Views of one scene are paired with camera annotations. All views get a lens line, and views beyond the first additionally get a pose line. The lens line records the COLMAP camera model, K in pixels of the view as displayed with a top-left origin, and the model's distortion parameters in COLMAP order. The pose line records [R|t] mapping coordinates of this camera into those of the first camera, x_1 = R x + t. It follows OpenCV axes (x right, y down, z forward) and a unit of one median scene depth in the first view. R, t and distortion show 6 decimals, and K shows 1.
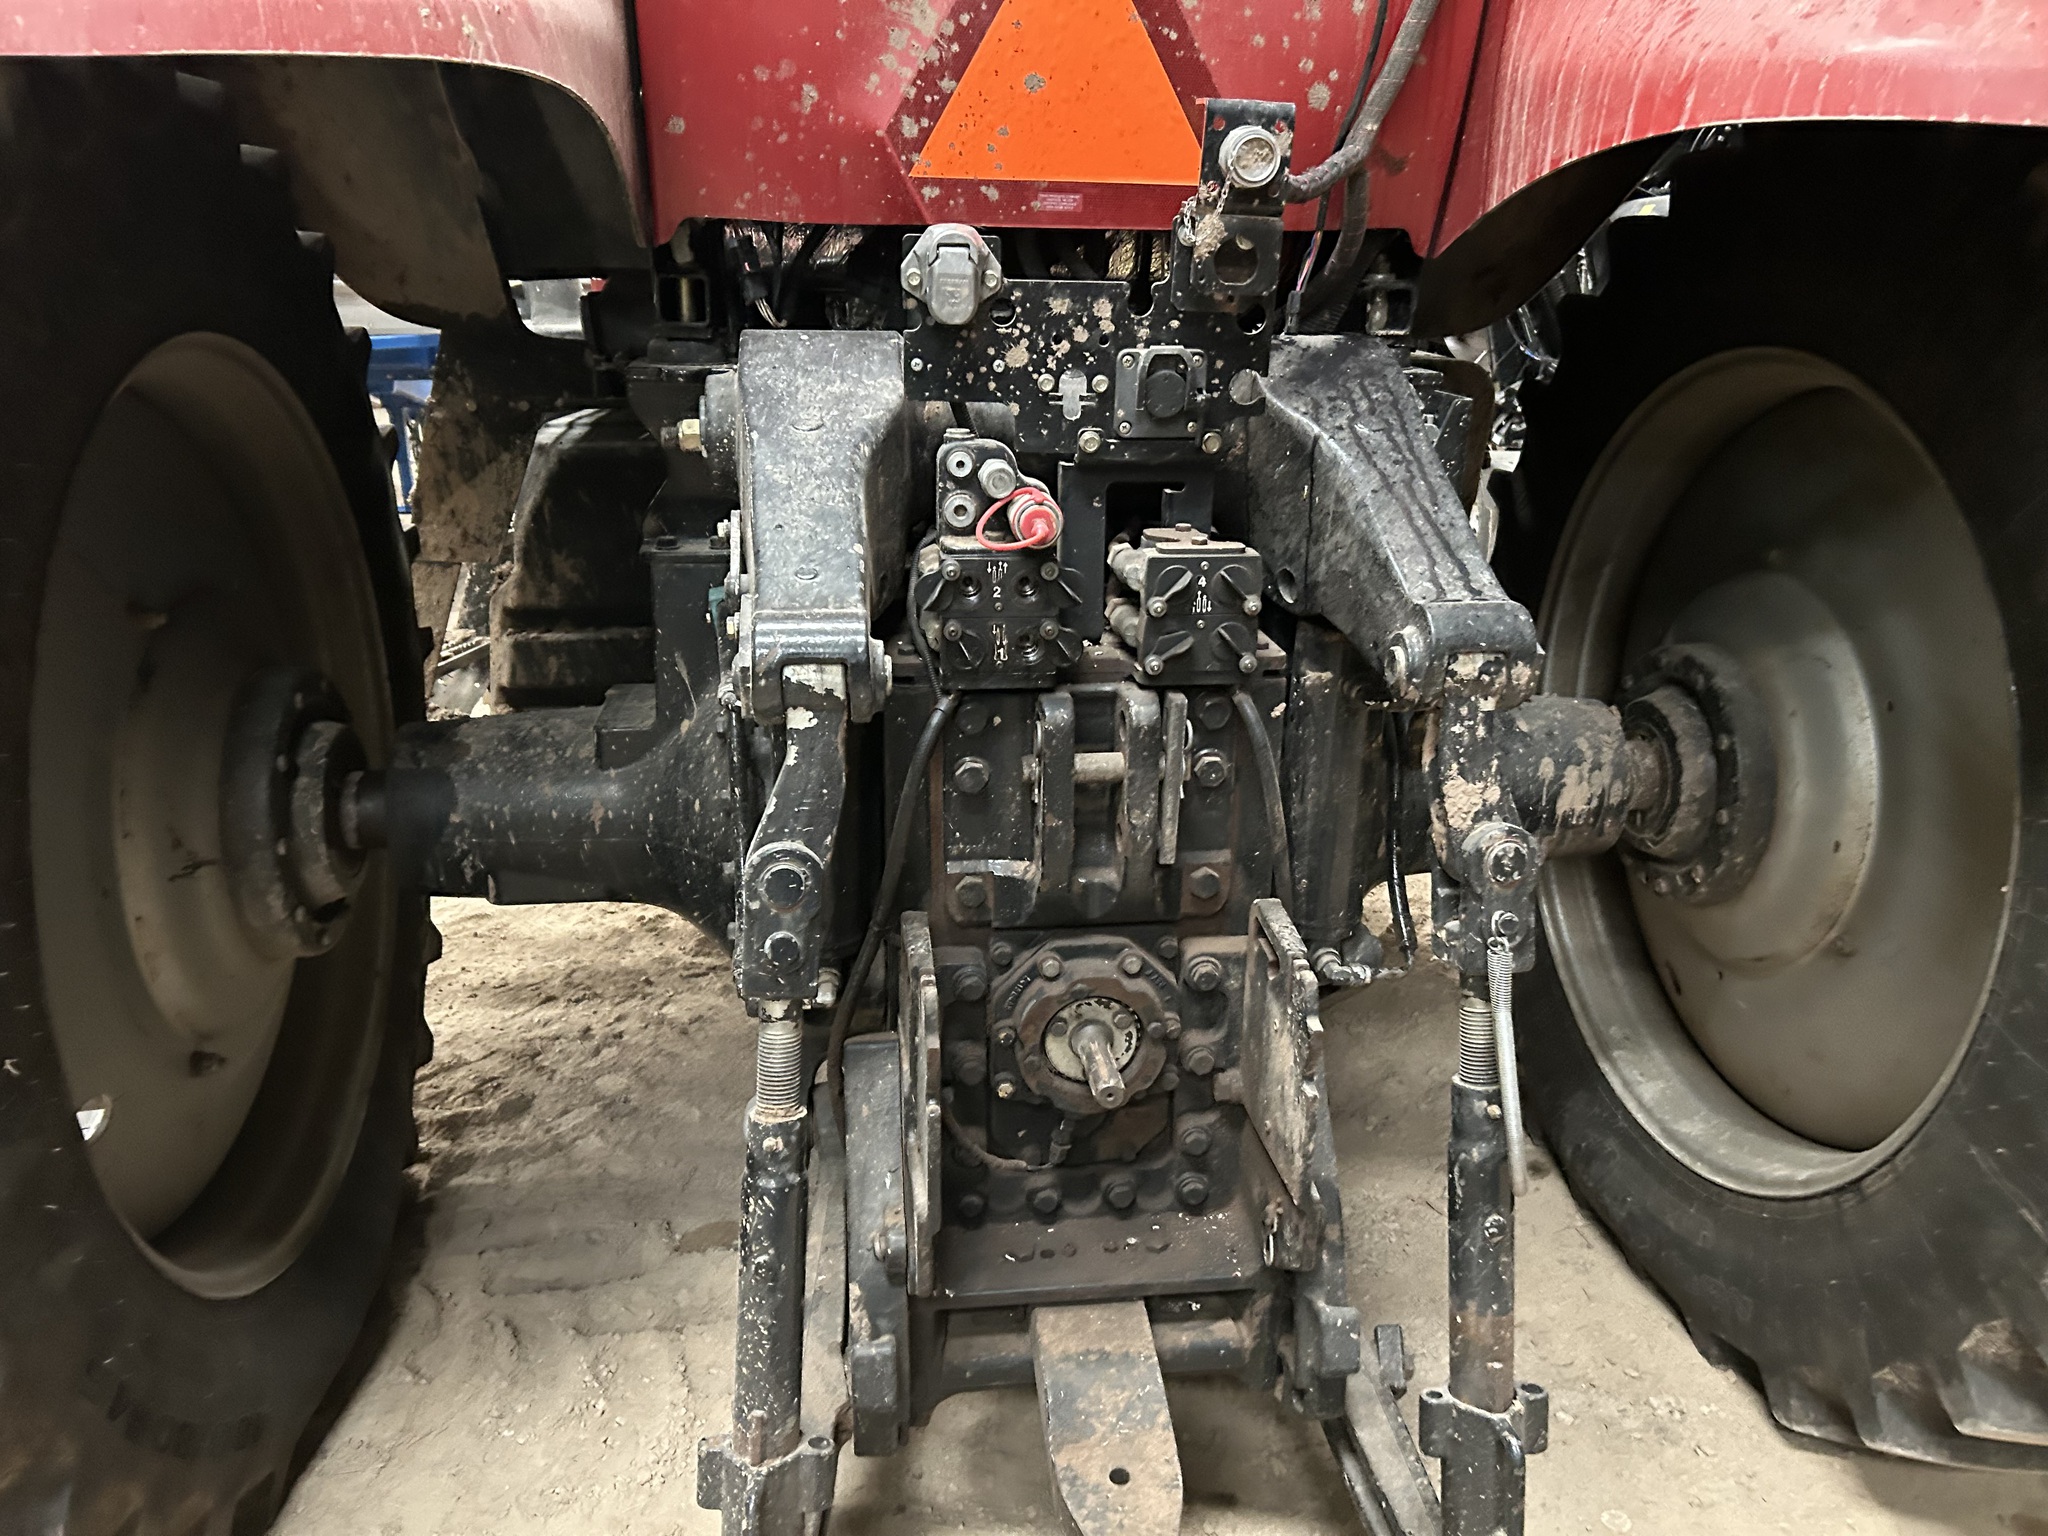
lens RADIAL K [[1545.2, 0, 1018.5], [0, 1545.2, 795.0], [0, 0, 1]] dist [0.094991, -0.119818]
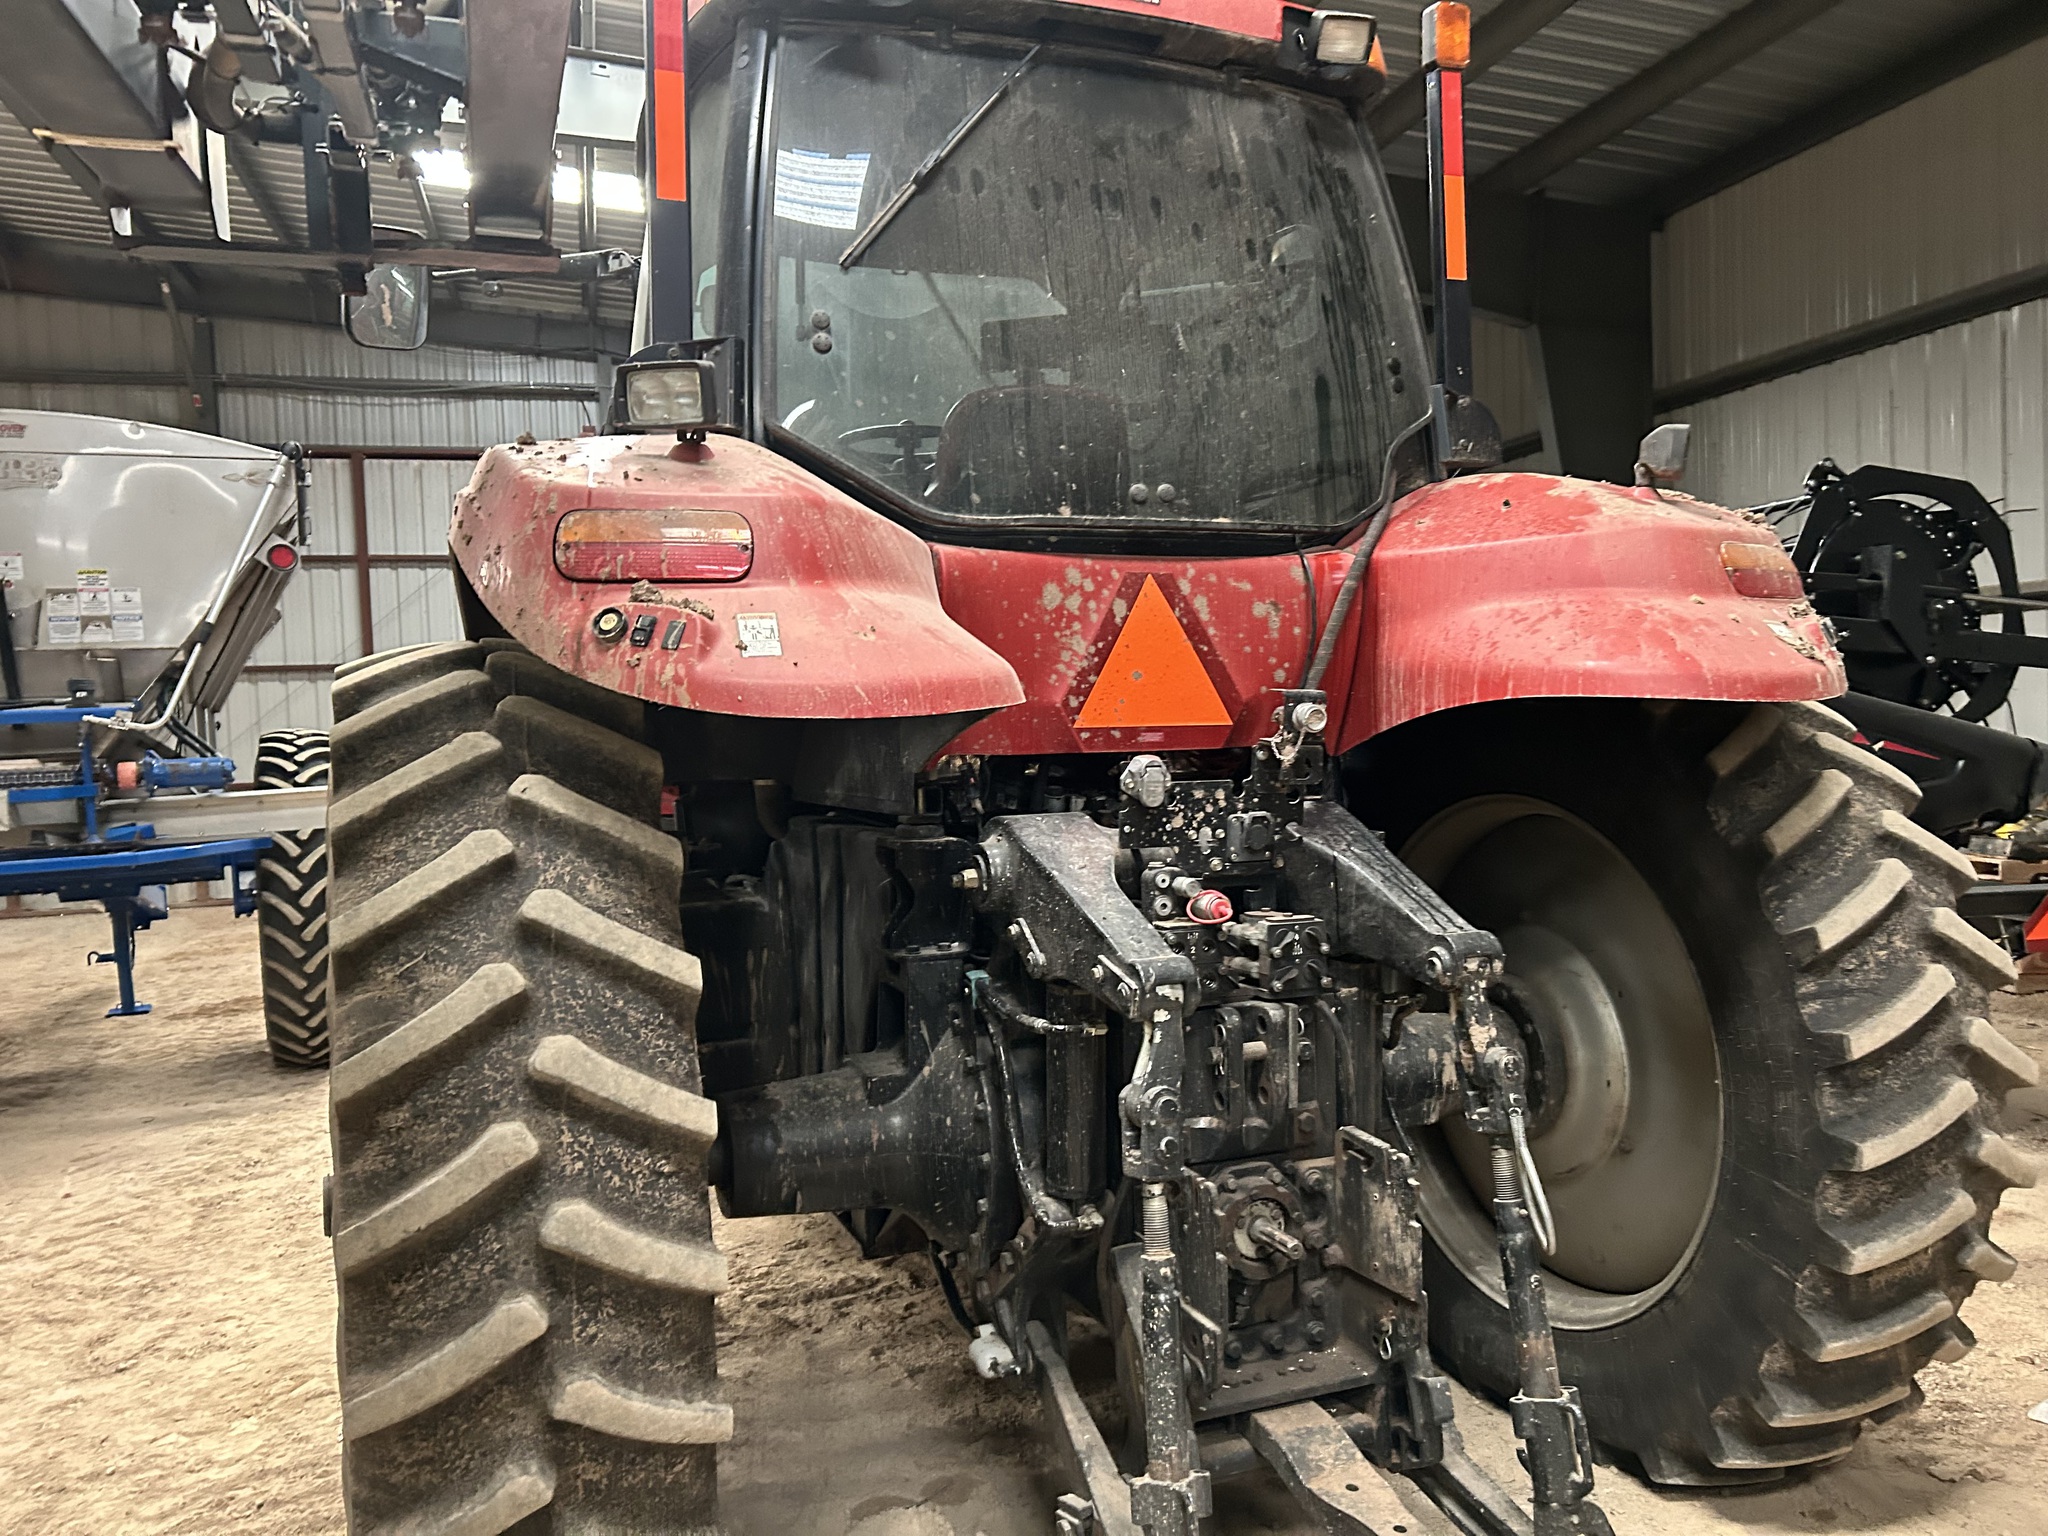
lens RADIAL K [[1545.2, 0, 1018.5], [0, 1545.2, 795.0], [0, 0, 1]] dist [0.094991, -0.119818]
pose [[0.965960, -0.052127, 0.253386, -0.581521], [0.121377, 0.956306, -0.265983, 0.128479], [-0.228450, 0.287685, 0.930080, -0.573171]]
